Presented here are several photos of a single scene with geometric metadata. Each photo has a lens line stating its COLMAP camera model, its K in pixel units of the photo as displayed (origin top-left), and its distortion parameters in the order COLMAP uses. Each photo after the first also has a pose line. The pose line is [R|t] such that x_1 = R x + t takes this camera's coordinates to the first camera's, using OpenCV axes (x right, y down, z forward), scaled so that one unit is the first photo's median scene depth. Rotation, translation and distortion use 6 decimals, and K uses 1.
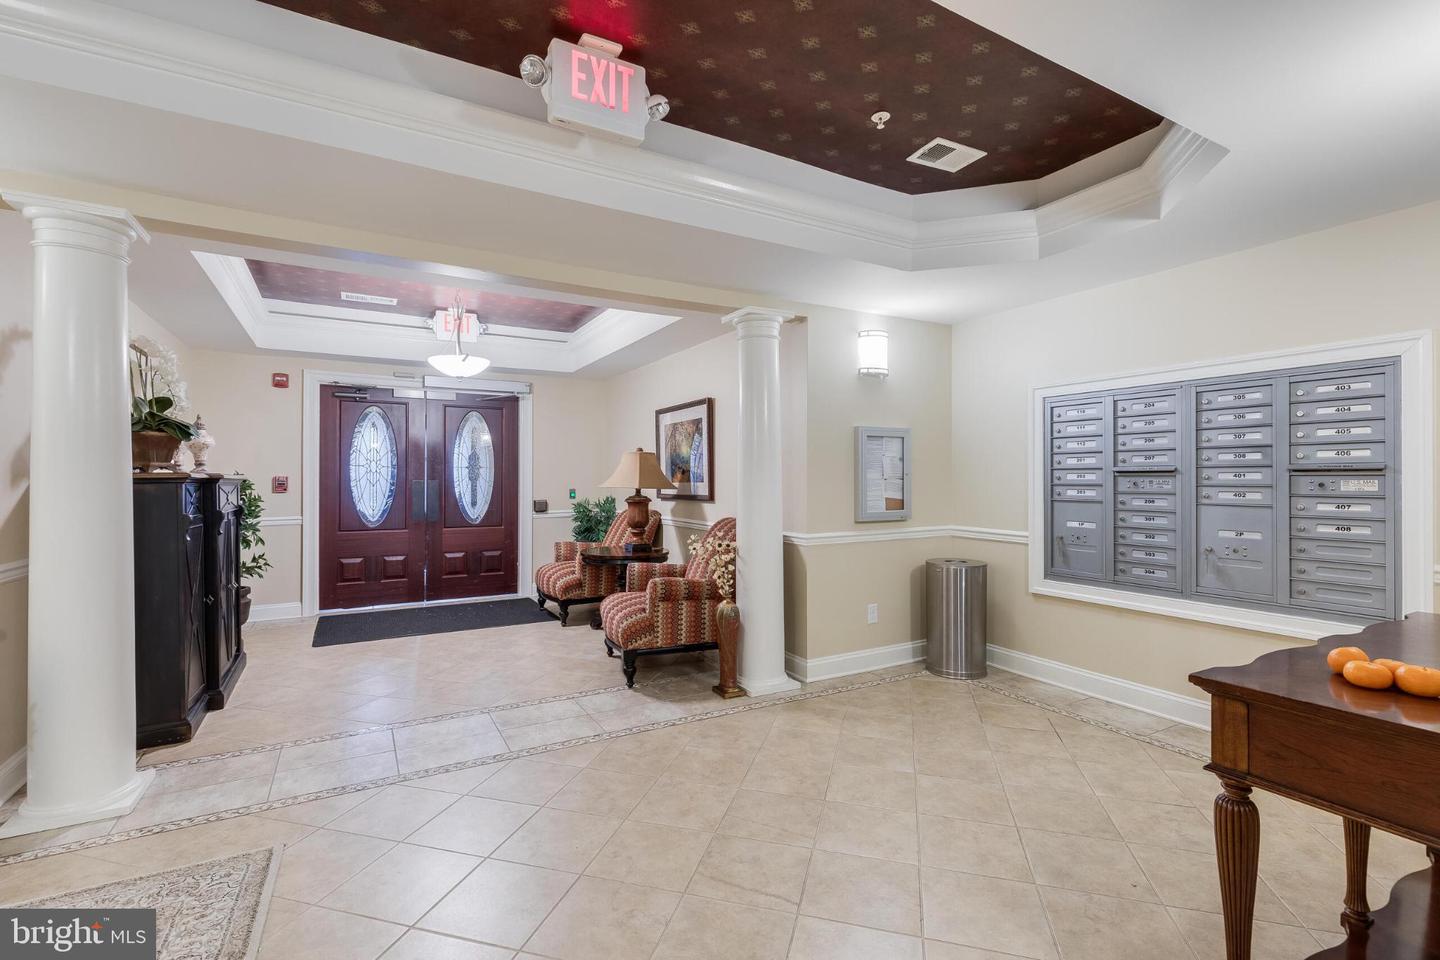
lens RADIAL K [[639.4, 0, 719.8], [0, 639.4, 477.1], [0, 0, 1]] dist [0.005321, -0.001901]
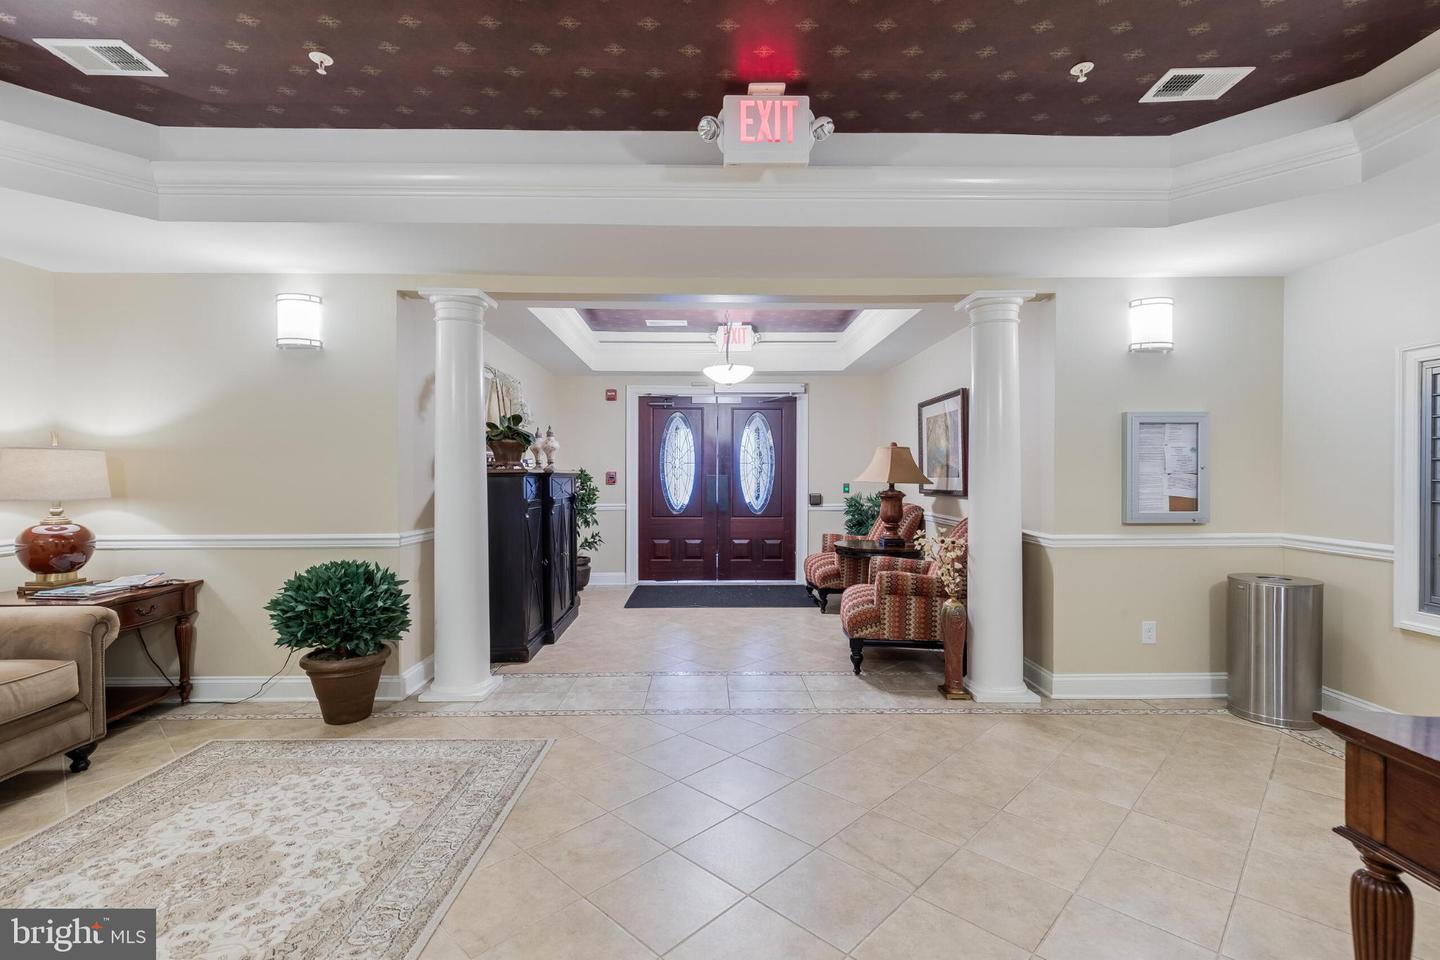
lens RADIAL K [[639.4, 0, 711.8], [0, 639.4, 479.2], [0, 0, 1]] dist [0.005321, -0.001901]
pose [[0.881965, 0.004397, -0.471295, 0.141644], [0.000795, 0.999941, 0.010816, 0.000604], [0.471314, -0.009914, 0.881910, -0.024800]]
